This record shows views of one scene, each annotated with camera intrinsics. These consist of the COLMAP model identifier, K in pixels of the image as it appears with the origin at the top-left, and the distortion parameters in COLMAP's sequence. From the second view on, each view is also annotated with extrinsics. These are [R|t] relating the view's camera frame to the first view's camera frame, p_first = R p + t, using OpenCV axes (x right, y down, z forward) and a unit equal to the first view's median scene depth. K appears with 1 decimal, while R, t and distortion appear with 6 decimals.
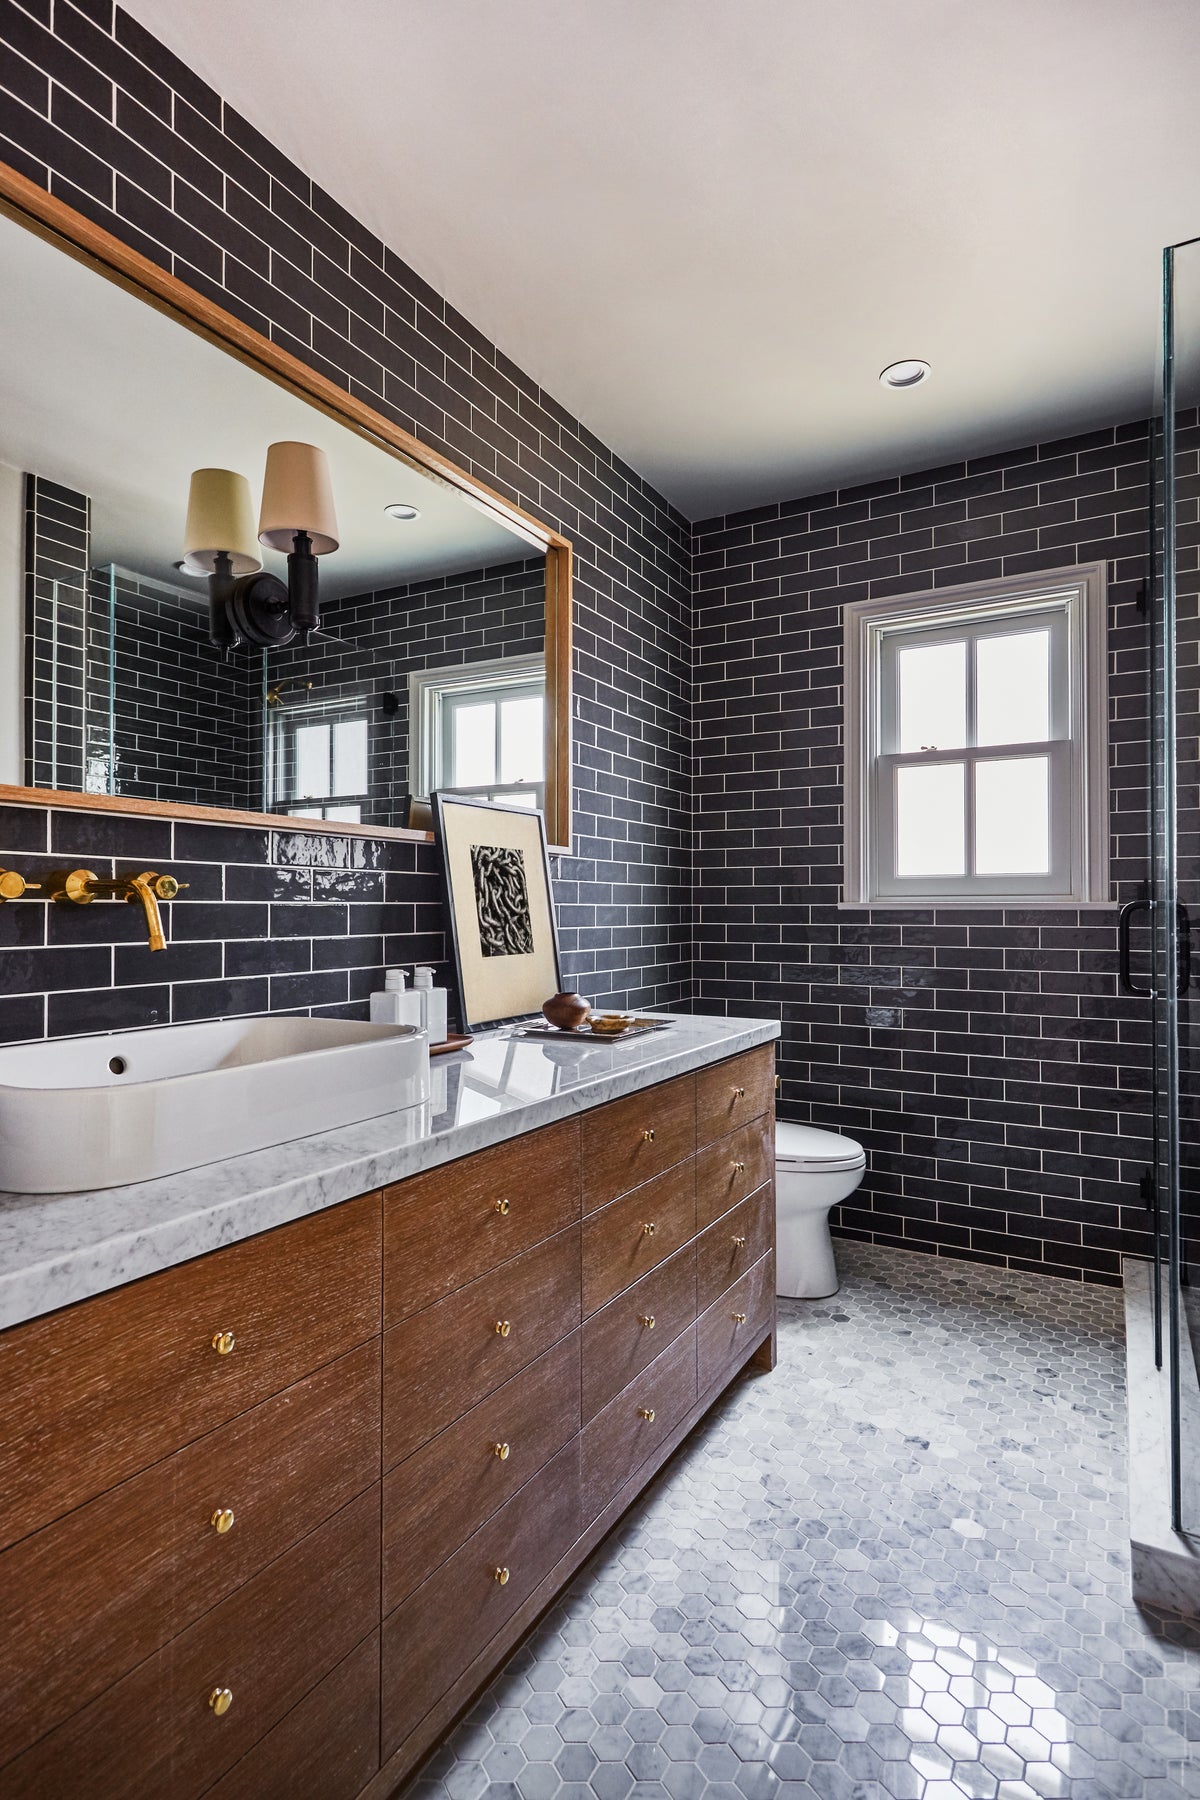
lens RADIAL K [[922.7, 0, 597.6], [0, 922.7, 905.0], [0, 0, 1]] dist [-0.026803, -0.000288]
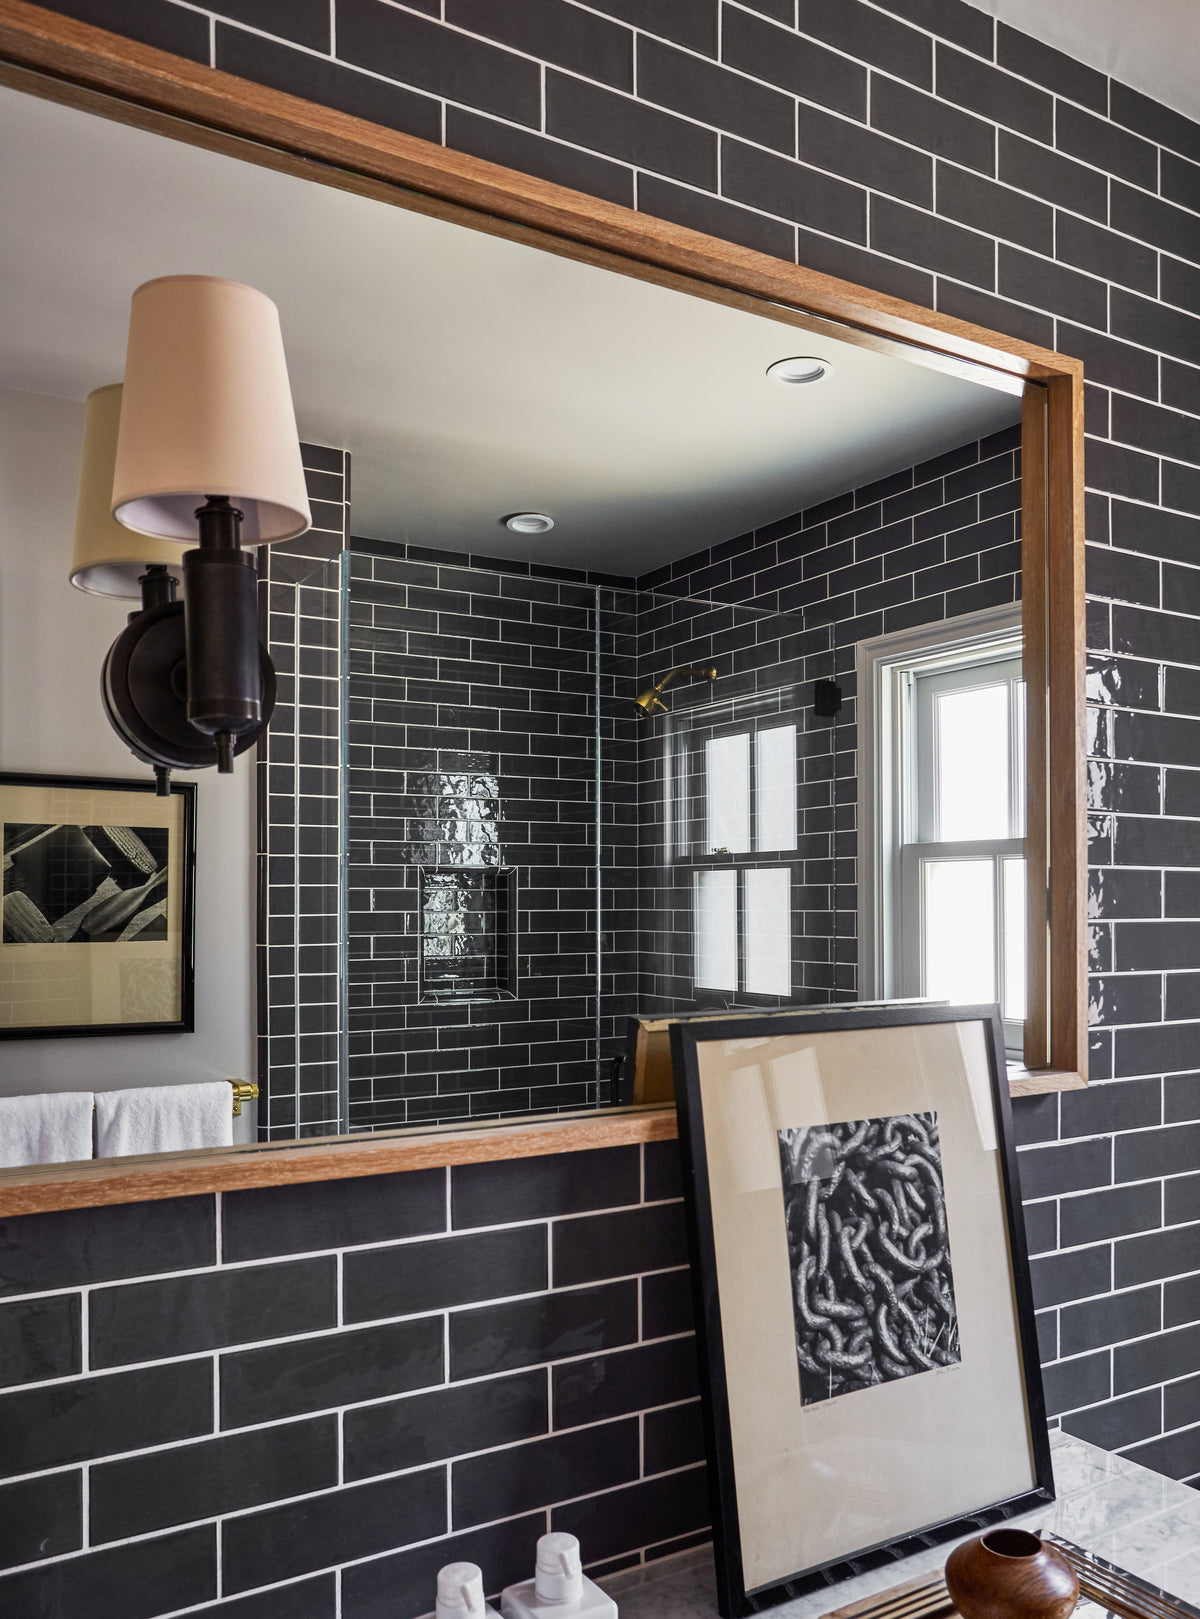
lens RADIAL K [[1227.9, 0, 585.9], [0, 1227.9, 896.4], [0, 0, 1]] dist [-0.039629, 0.036972]
pose [[0.859969, -0.008600, -0.510274, 0.069509], [0.008436, 0.999961, -0.002637, -0.161394], [0.510277, -0.002037, 0.860008, 0.439919]]
